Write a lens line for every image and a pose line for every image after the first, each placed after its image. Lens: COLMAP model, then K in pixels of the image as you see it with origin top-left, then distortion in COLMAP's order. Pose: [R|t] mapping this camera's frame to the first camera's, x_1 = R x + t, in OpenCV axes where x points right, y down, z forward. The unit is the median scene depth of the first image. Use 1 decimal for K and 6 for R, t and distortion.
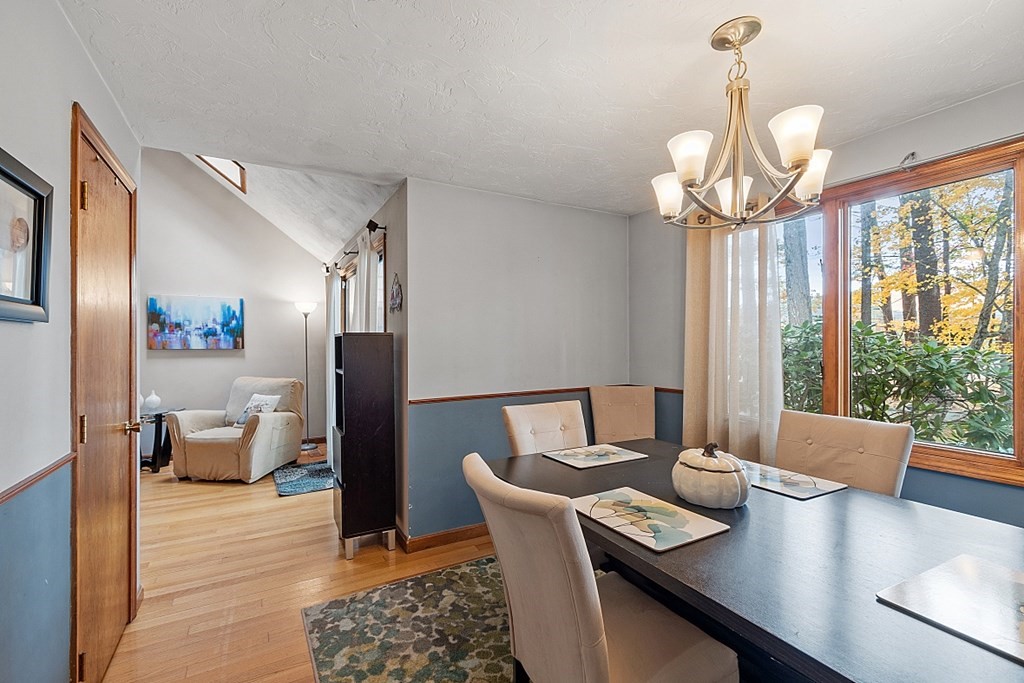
lens RADIAL K [[448.8, 0, 494.7], [0, 448.8, 343.4], [0, 0, 1]] dist [0.001676, -0.000222]
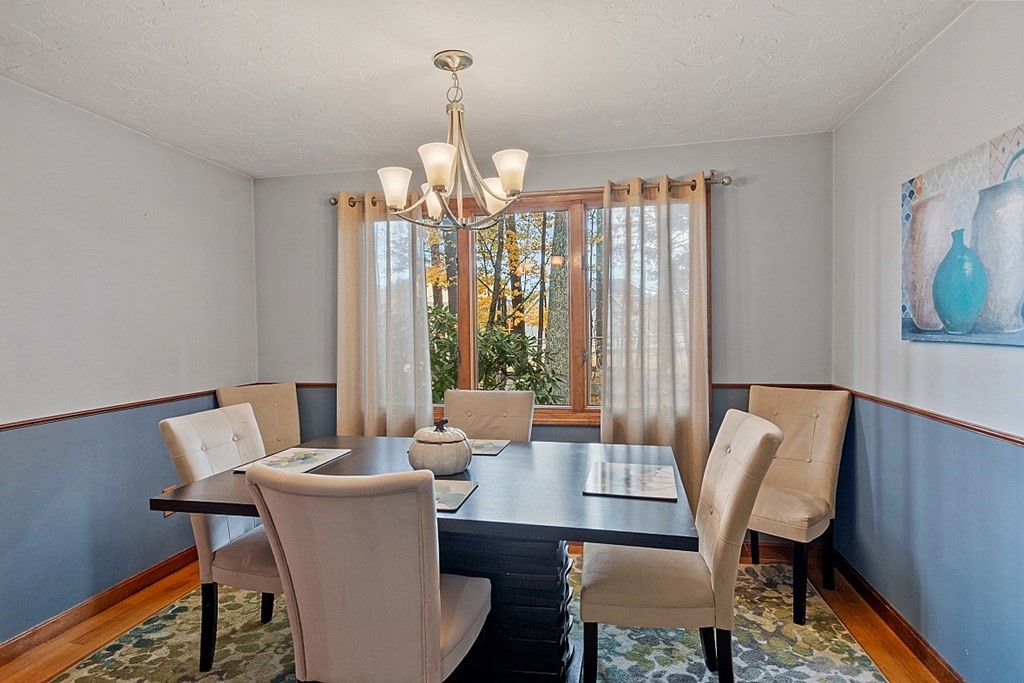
lens RADIAL K [[554.0, 0, 501.7], [0, 554.0, 340.6], [0, 0, 1]] dist [0.003374, -0.002670]
pose [[0.651728, -0.020397, 0.758179, -0.307731], [0.011676, 0.999790, 0.016860, 0.001702], [-0.758363, -0.002136, 0.651829, -0.012431]]
